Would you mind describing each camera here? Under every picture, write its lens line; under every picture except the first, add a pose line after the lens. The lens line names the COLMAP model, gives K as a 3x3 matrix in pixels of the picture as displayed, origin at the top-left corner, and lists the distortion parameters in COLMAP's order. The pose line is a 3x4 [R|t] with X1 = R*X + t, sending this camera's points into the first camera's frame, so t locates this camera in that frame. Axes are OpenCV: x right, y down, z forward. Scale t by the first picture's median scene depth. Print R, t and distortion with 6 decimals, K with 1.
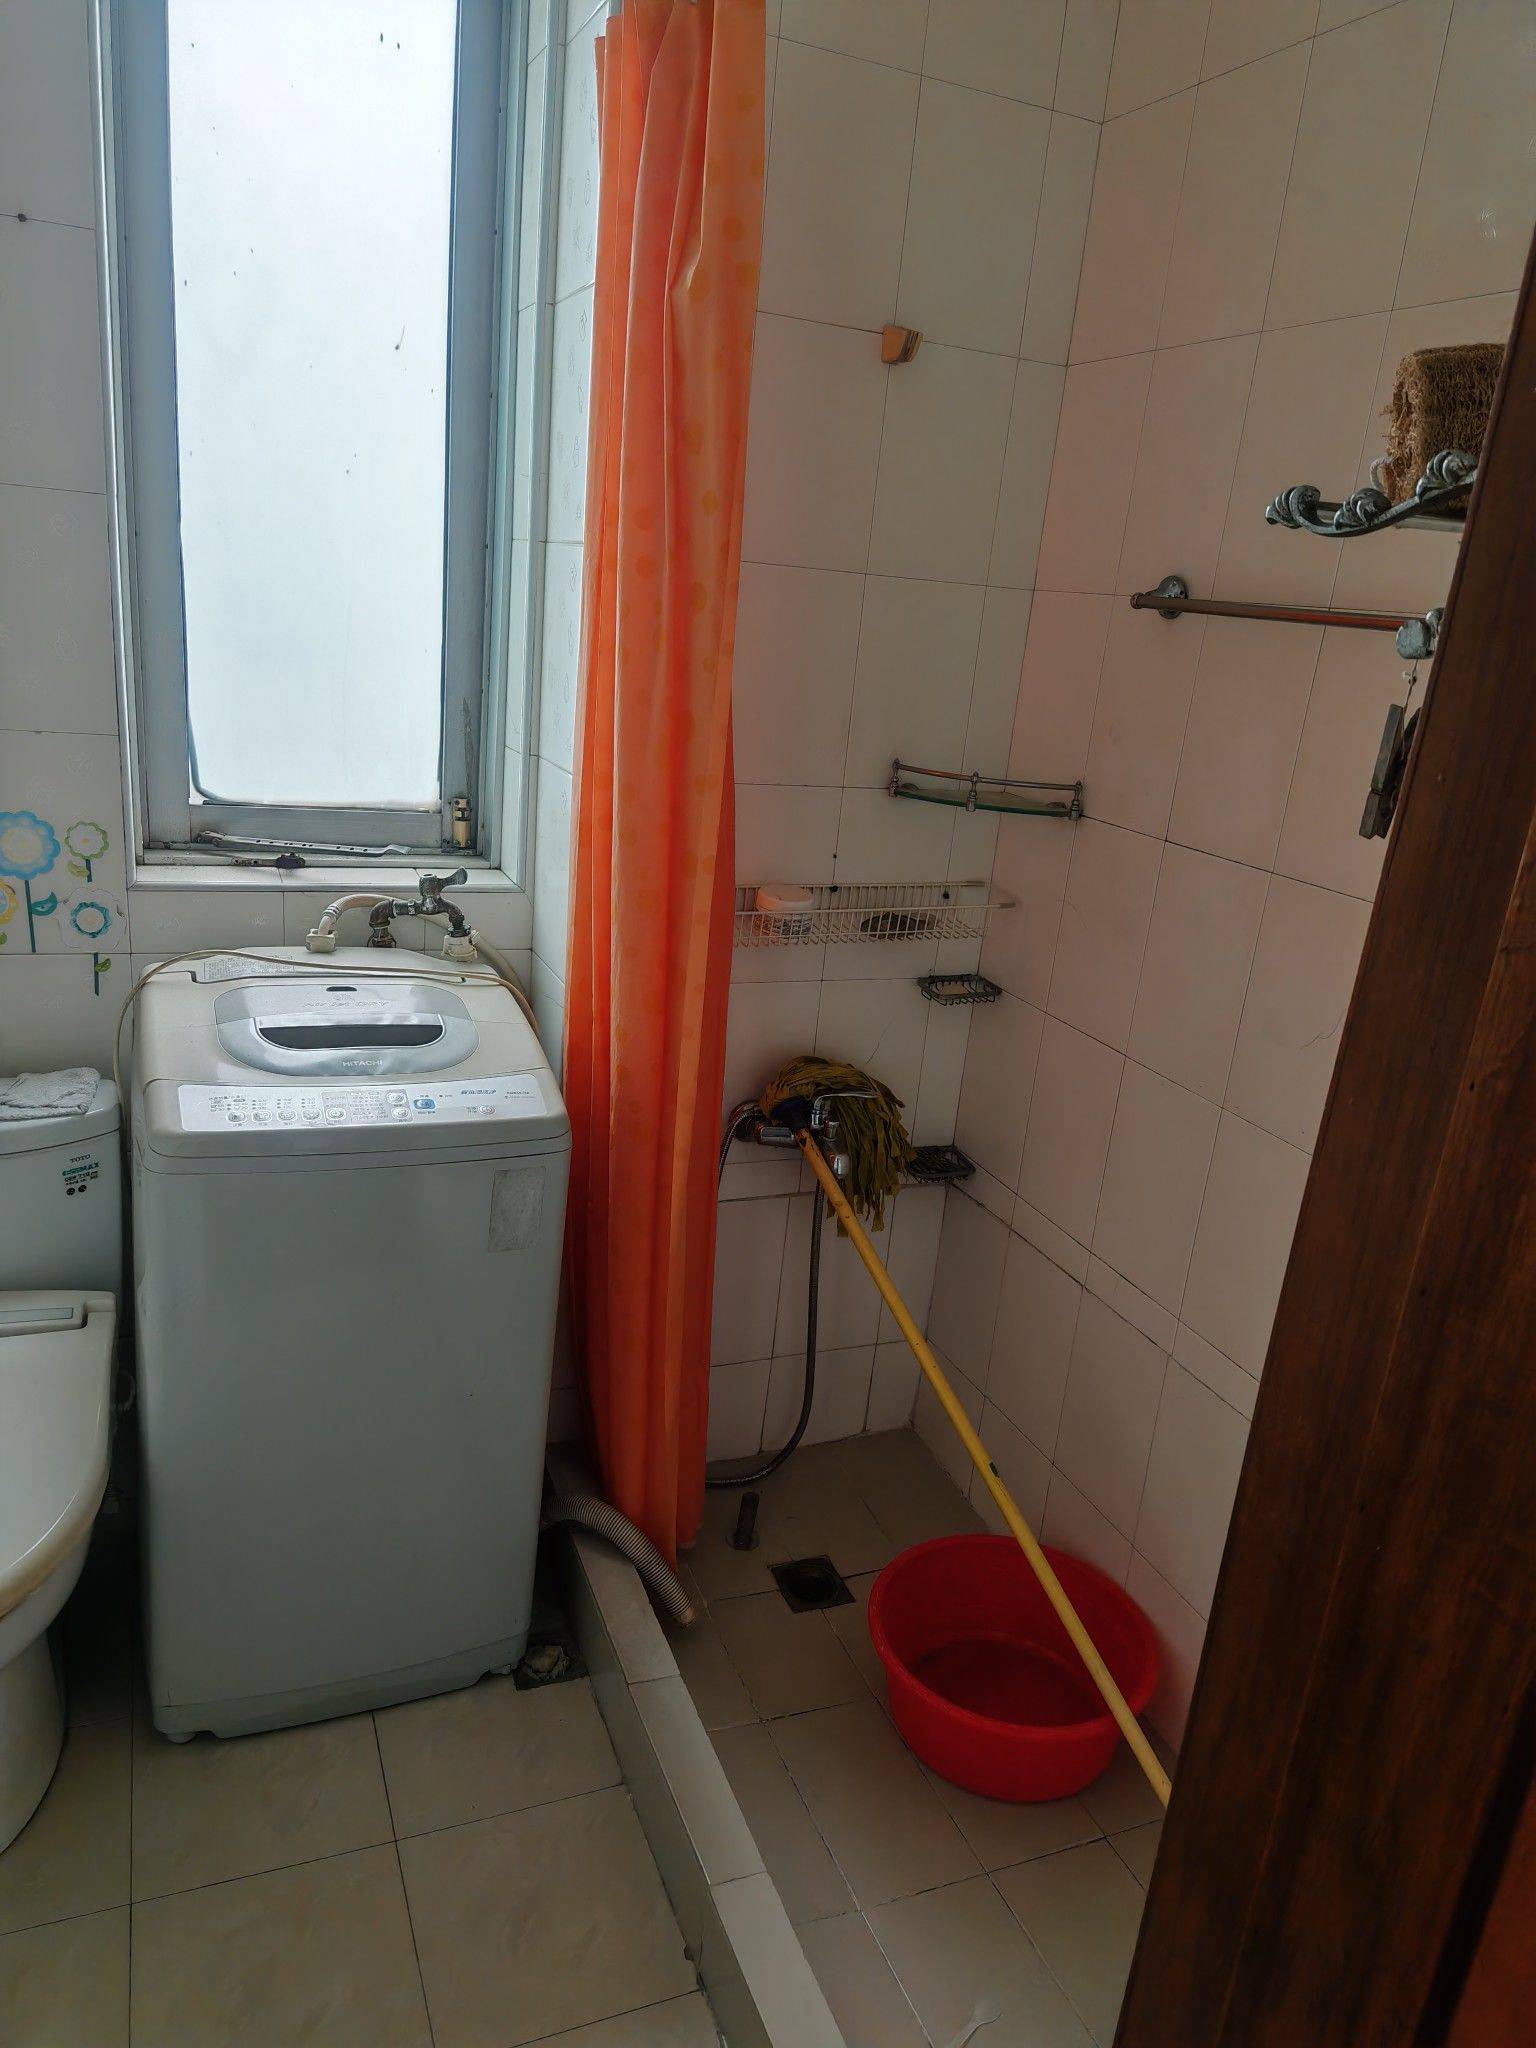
lens RADIAL K [[1402.5, 0, 771.1], [0, 1402.5, 1038.3], [0, 0, 1]] dist [0.099503, -0.116911]
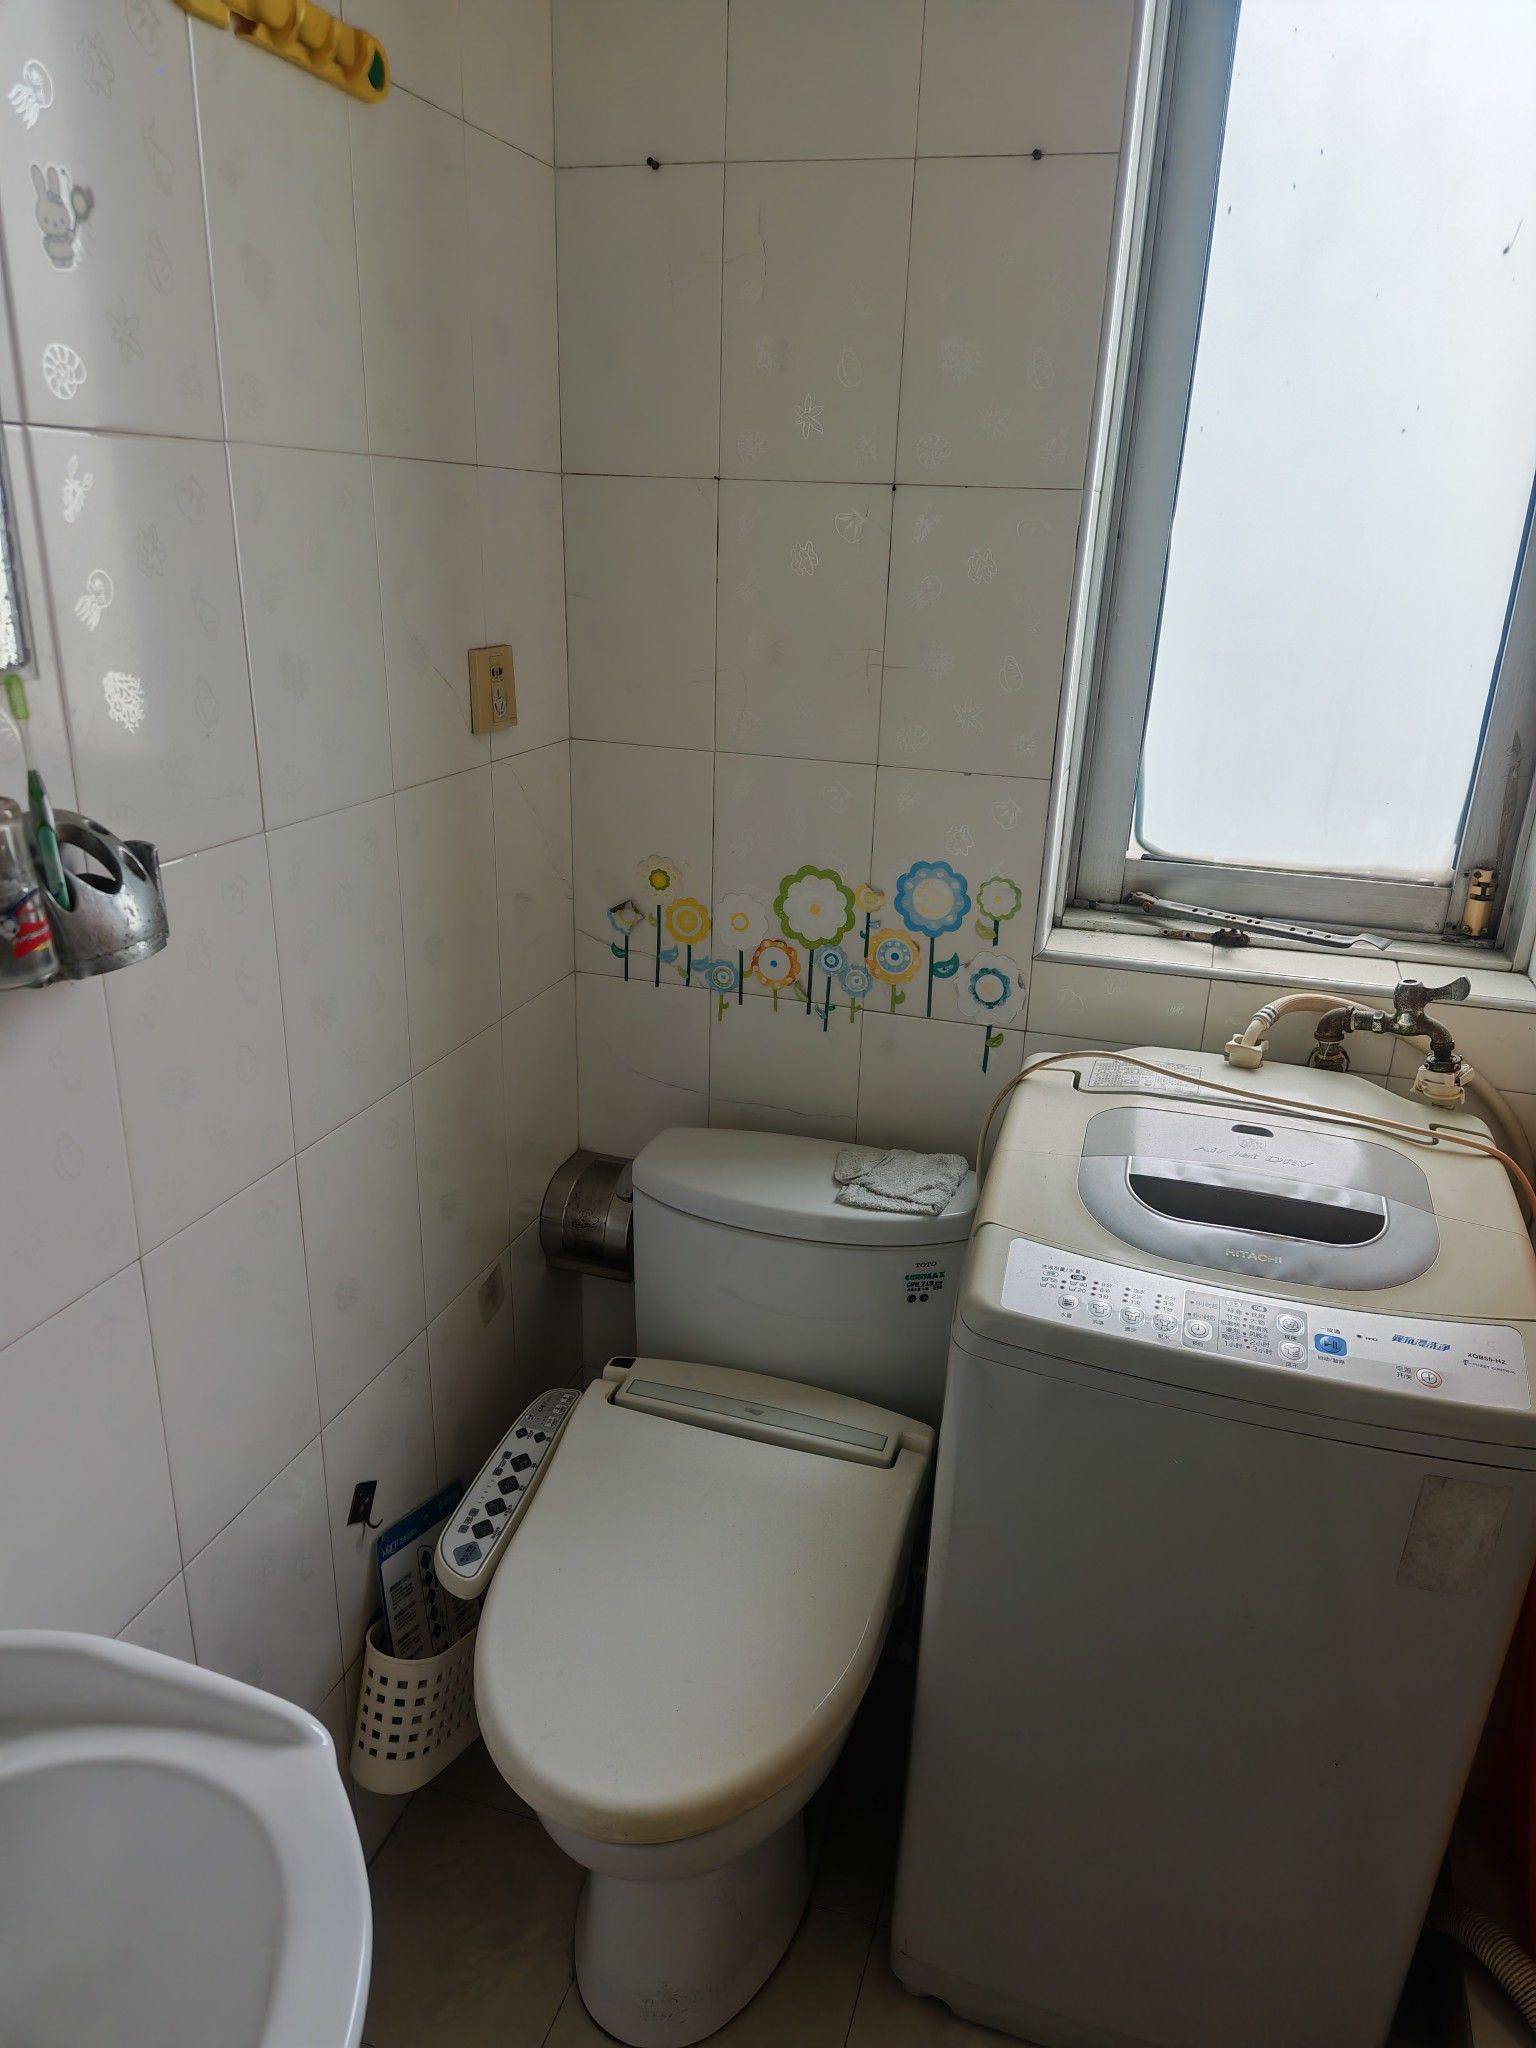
lens RADIAL K [[1402.5, 0, 771.1], [0, 1402.5, 1038.3], [0, 0, 1]] dist [0.099503, -0.116911]
pose [[0.773290, 0.154874, -0.614847, -0.046769], [-0.152705, 0.986657, 0.056473, -0.080764], [0.615390, 0.050220, 0.786622, 0.241954]]
